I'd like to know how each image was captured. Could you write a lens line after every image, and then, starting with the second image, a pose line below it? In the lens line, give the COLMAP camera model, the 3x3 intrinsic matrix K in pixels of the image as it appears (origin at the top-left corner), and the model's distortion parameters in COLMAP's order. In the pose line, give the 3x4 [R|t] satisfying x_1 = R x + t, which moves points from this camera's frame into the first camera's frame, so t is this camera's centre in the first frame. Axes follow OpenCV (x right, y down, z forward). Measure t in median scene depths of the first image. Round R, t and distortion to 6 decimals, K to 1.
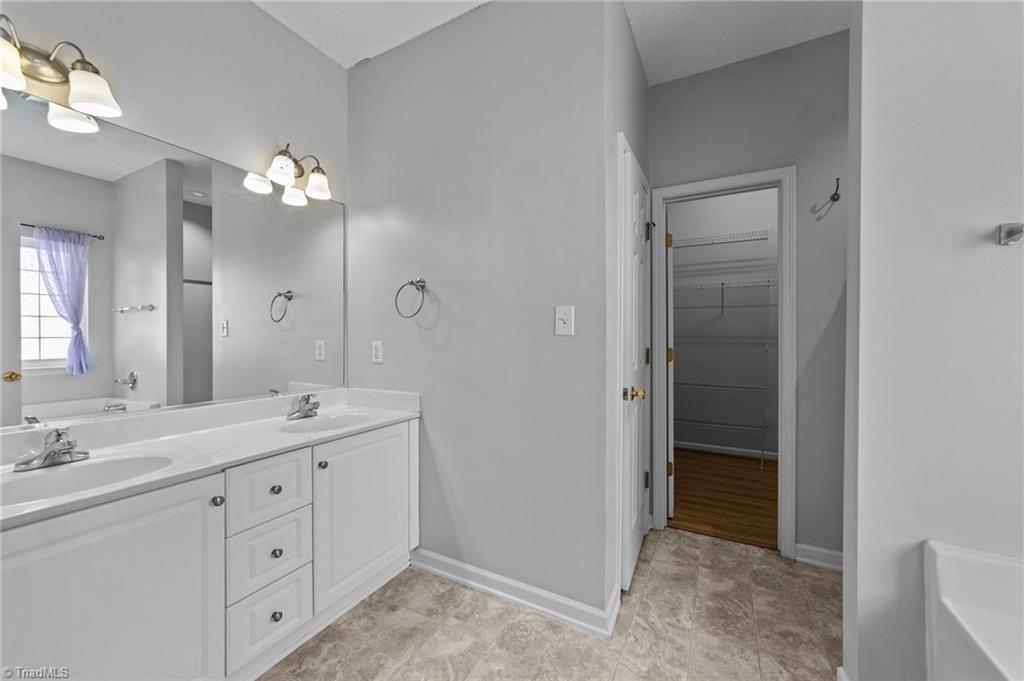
lens RADIAL K [[394.1, 0, 511.0], [0, 394.1, 339.1], [0, 0, 1]] dist [0.001722, 0.000260]
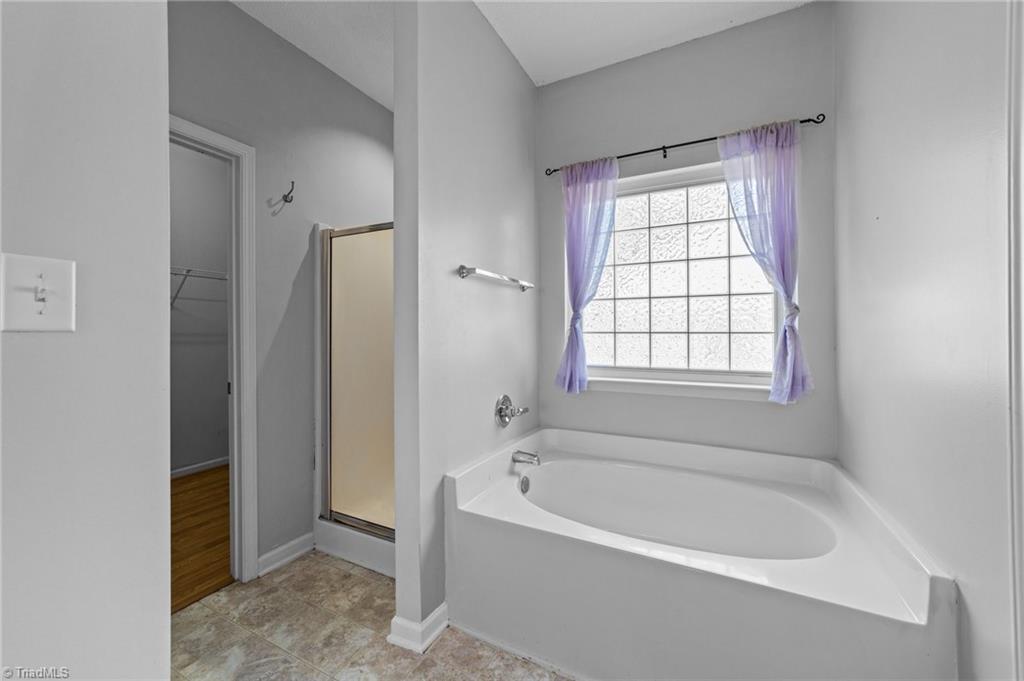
lens RADIAL K [[394.1, 0, 512.4], [0, 394.1, 332.6], [0, 0, 1]] dist [0.001722, 0.000260]
pose [[-0.027592, 0.001863, 0.999618, -0.238723], [0.007737, 0.999969, -0.001650, -0.003462], [-0.999589, 0.007689, -0.027605, 0.475593]]
